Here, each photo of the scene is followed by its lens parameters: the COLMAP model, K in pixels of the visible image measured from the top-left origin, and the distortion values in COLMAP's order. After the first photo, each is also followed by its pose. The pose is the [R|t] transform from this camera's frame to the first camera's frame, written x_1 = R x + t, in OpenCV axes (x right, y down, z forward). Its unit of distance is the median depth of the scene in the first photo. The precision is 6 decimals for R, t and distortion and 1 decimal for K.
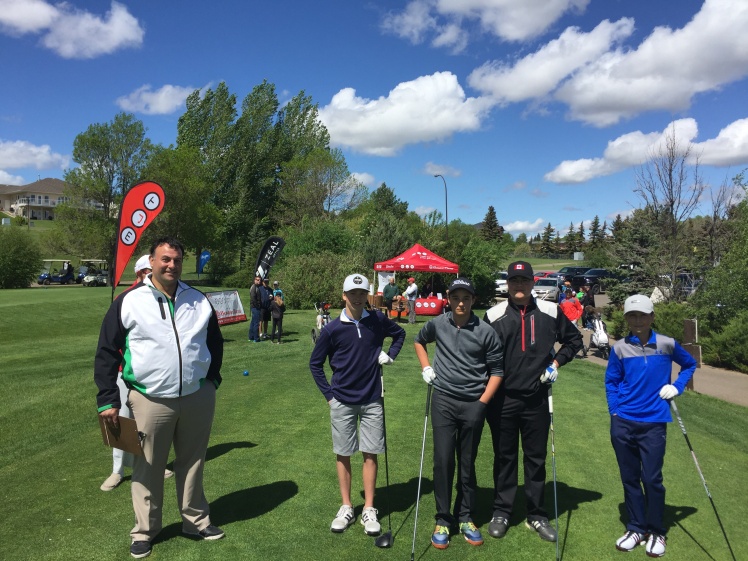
lens RADIAL K [[635.7, 0, 374.0], [0, 635.7, 281.5], [0, 0, 1]] dist [-0.009970, 0.002448]
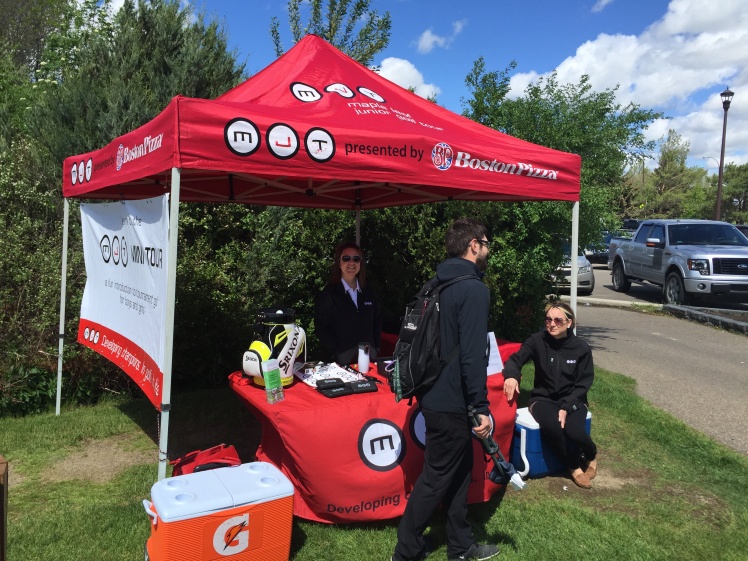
lens RADIAL K [[635.7, 0, 374.6], [0, 635.7, 280.1], [0, 0, 1]] dist [-0.009970, 0.002448]
pose [[0.936595, -0.014469, 0.350115, 0.025267], [-0.011329, 0.997374, 0.071525, -0.005562], [-0.350231, -0.070956, 0.933972, 0.859733]]
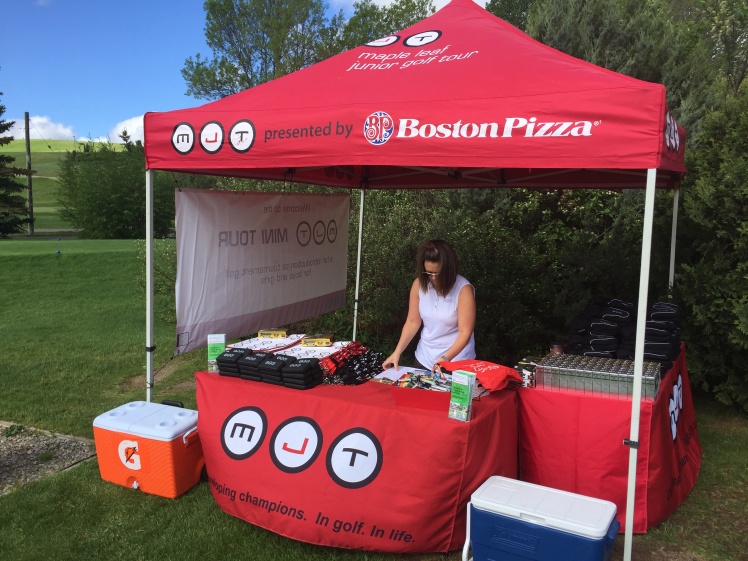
lens RADIAL K [[635.7, 0, 374.1], [0, 635.7, 280.5], [0, 0, 1]] dist [-0.009970, 0.002448]
pose [[0.765803, 0.081280, -0.637918, 0.164470], [-0.012864, 0.993718, 0.111171, -0.008204], [0.642947, -0.076929, 0.762038, 0.896722]]
